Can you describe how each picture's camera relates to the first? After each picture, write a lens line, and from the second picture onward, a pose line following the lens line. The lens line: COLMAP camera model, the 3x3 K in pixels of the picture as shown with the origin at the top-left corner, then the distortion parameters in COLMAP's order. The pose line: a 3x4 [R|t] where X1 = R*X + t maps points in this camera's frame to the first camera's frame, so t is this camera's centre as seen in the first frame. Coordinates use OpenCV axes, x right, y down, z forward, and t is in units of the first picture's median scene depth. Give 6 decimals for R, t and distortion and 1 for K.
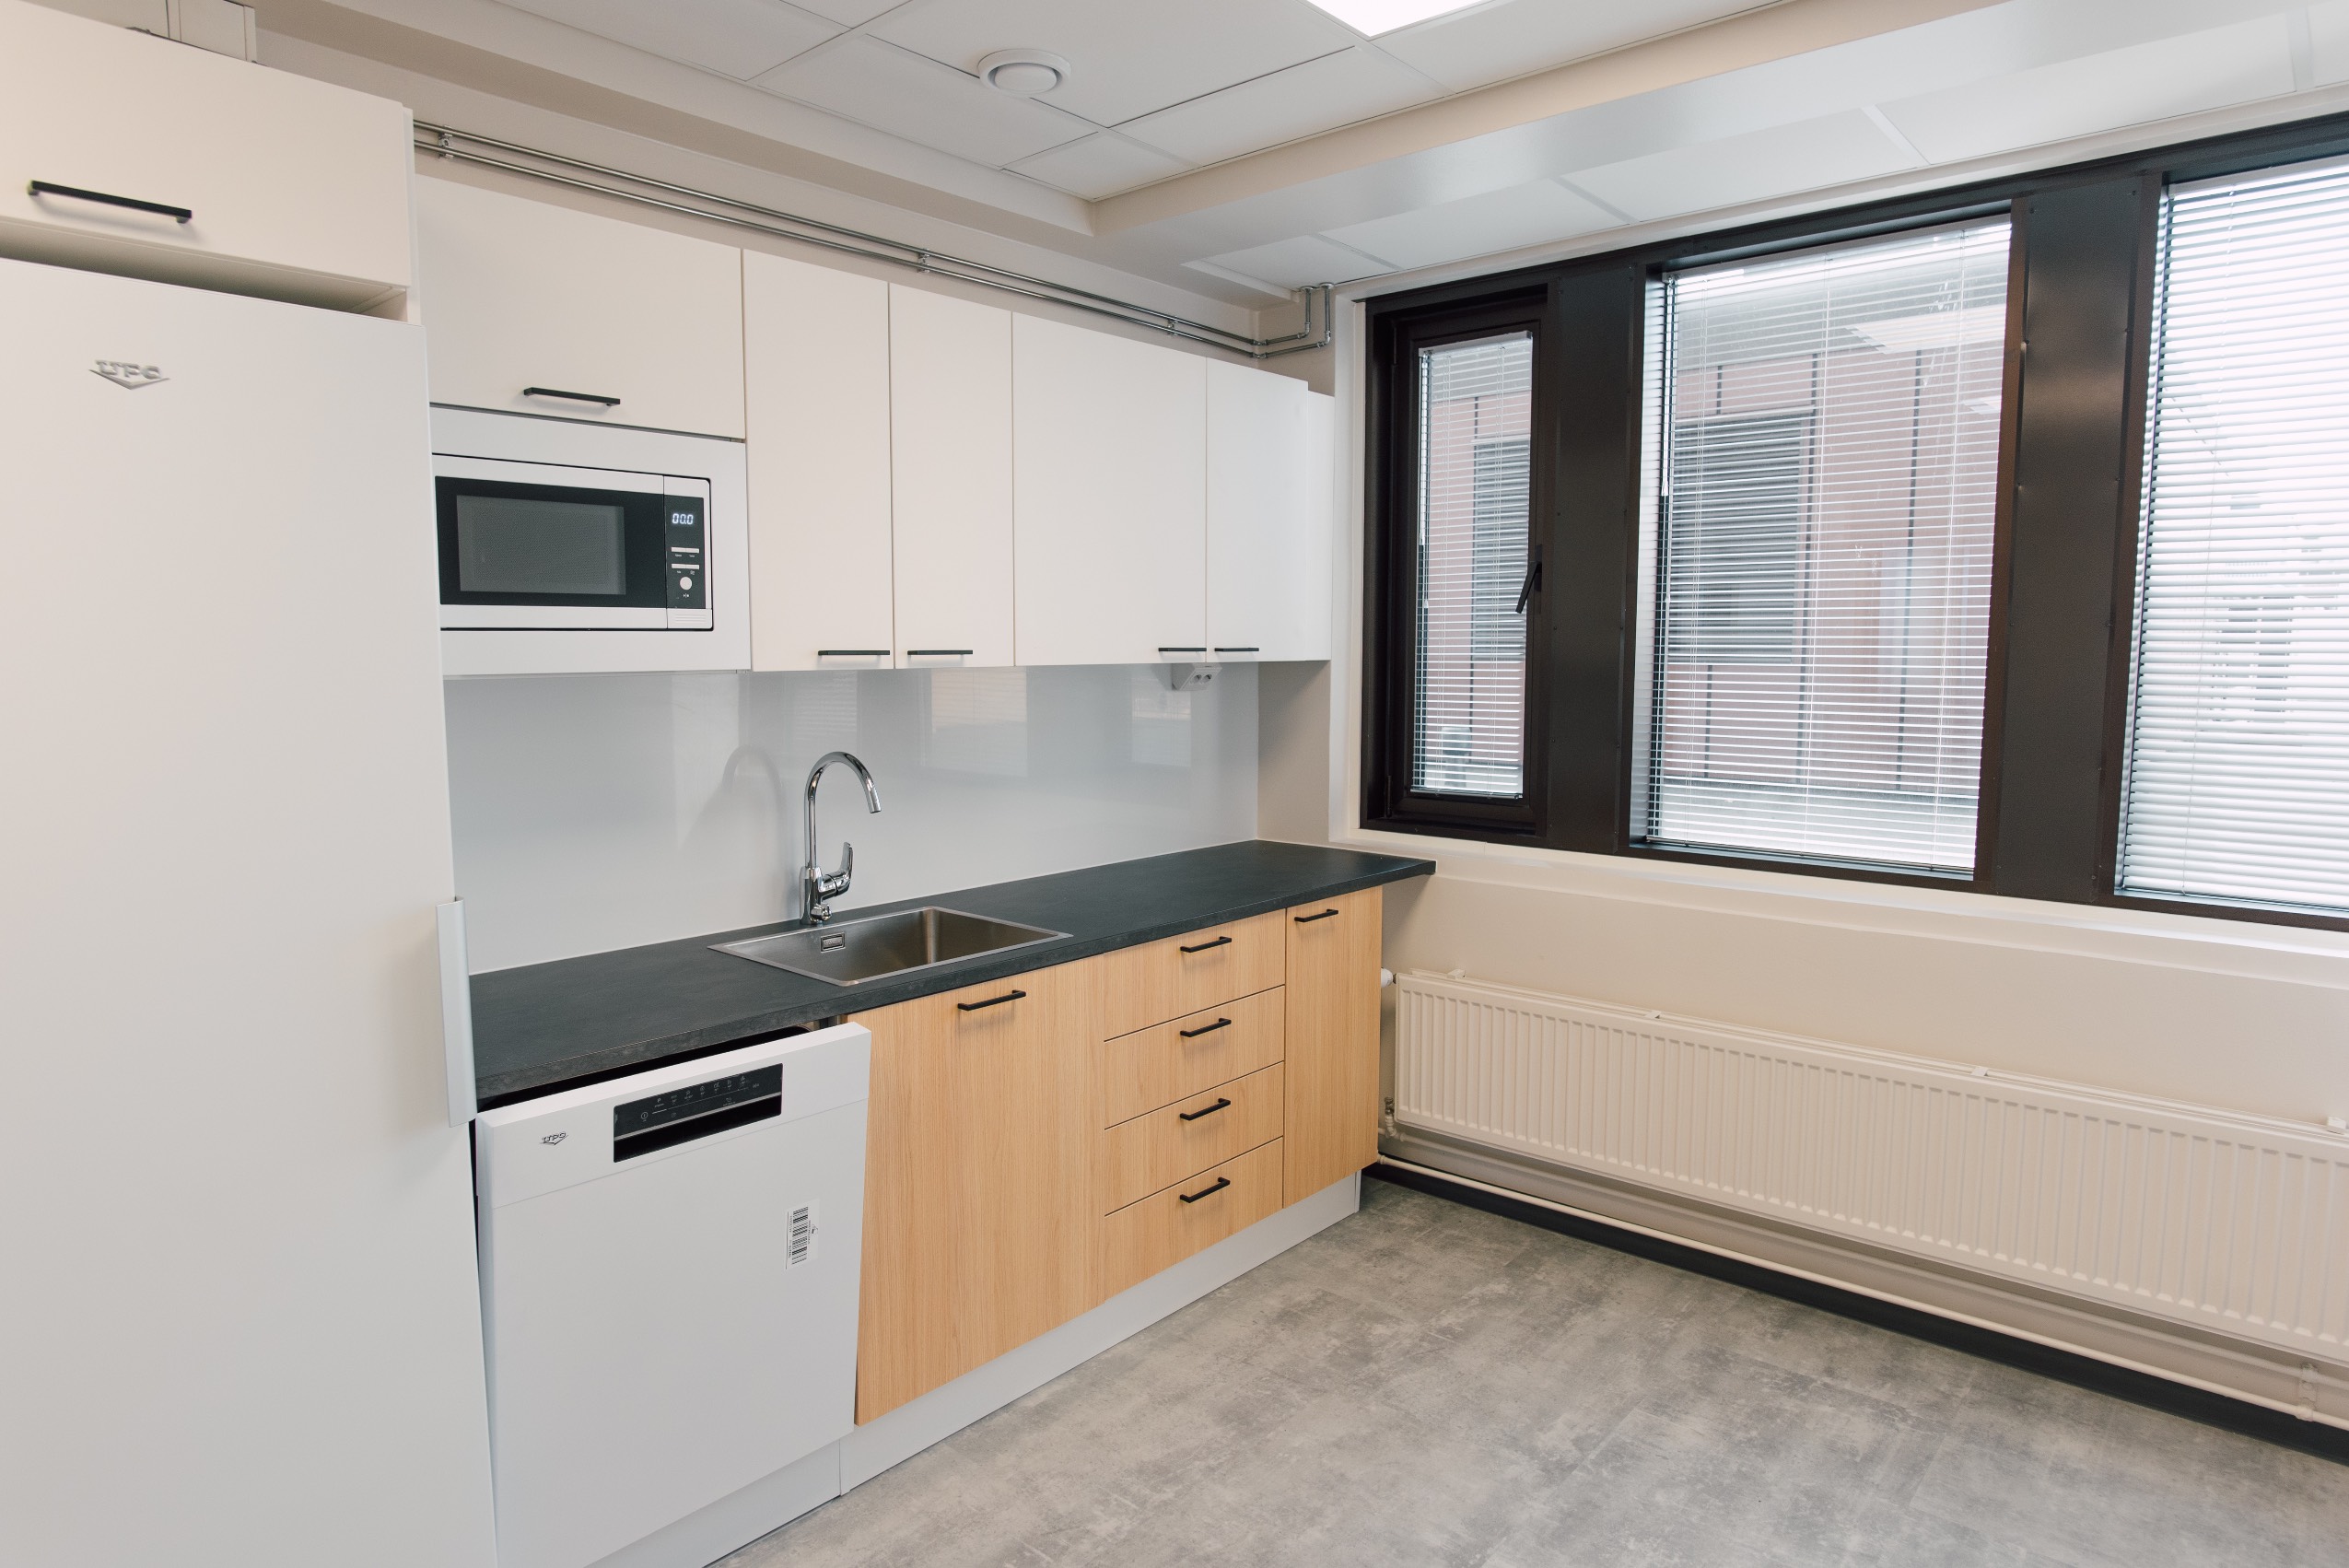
lens RADIAL K [[1535.4, 0, 1174.5], [0, 1535.4, 784.0], [0, 0, 1]] dist [0.092999, -0.000457]
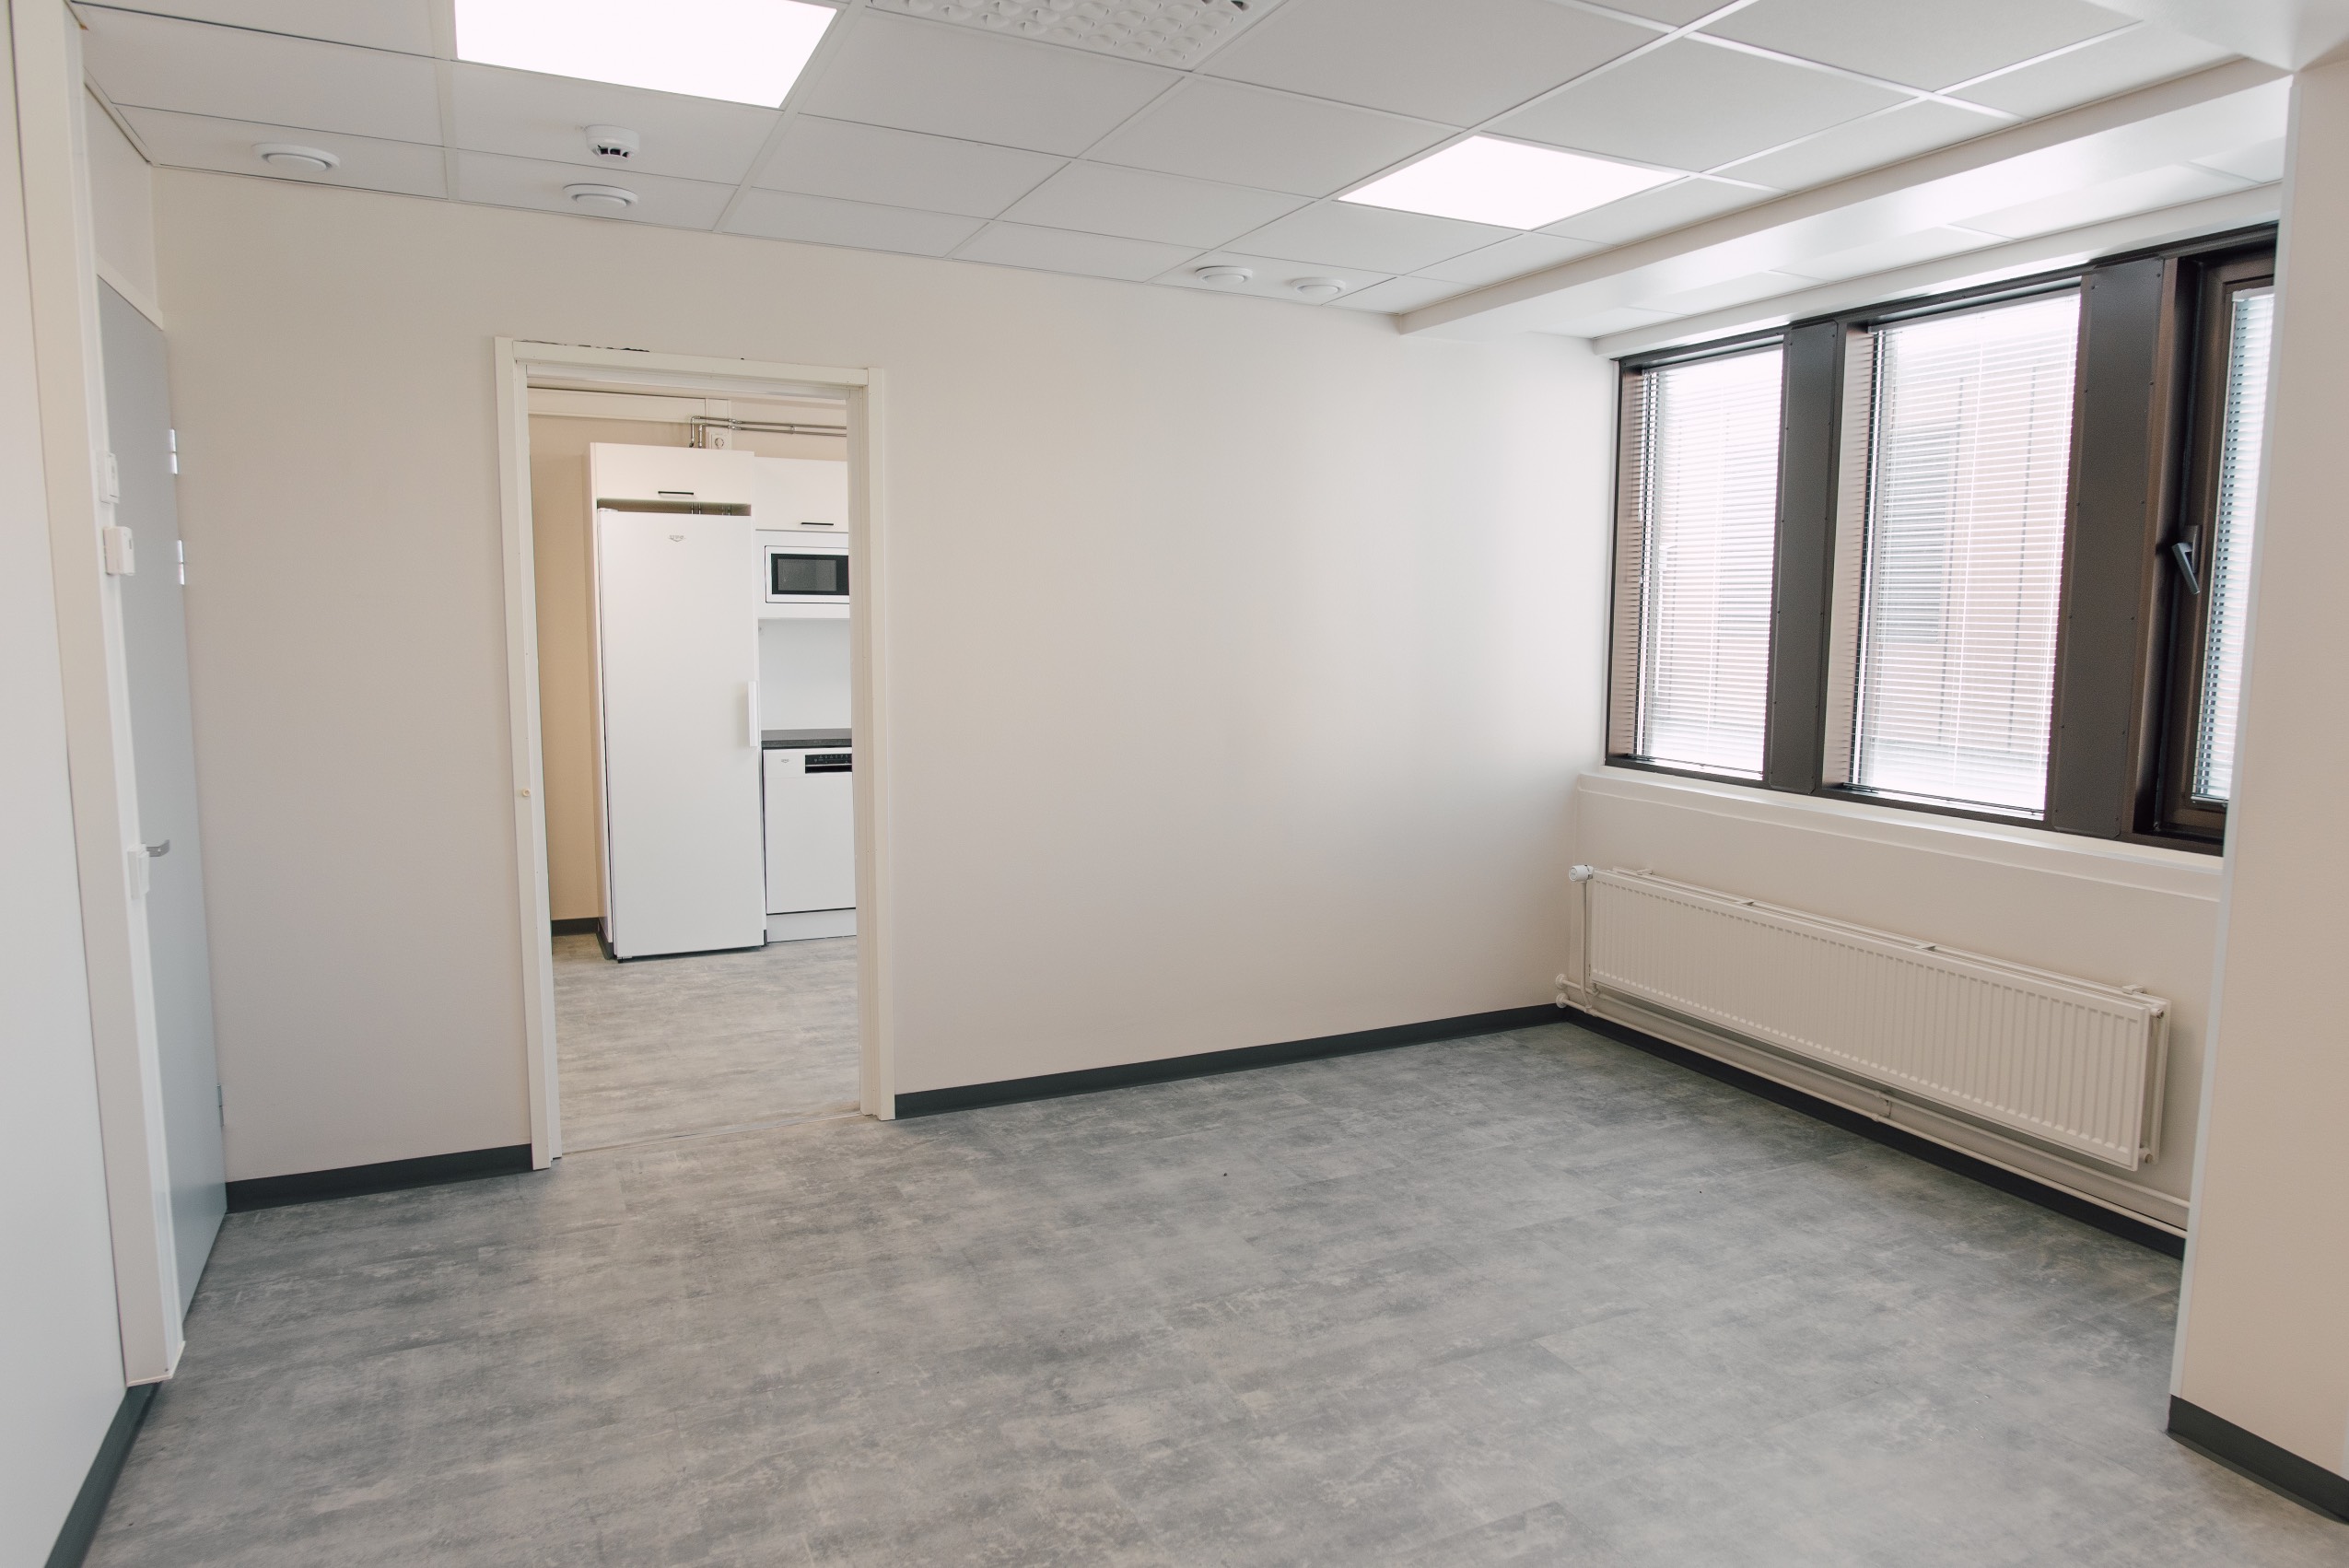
lens RADIAL K [[1402.2, 0, 1174.5], [0, 1402.2, 784.0], [0, 0, 1]] dist [-0.000274, 0.000034]
pose [[0.911794, 0.066037, -0.405303, 0.334035], [-0.054843, 0.997726, 0.039184, 0.025819], [0.406969, -0.013500, 0.913342, -0.289835]]
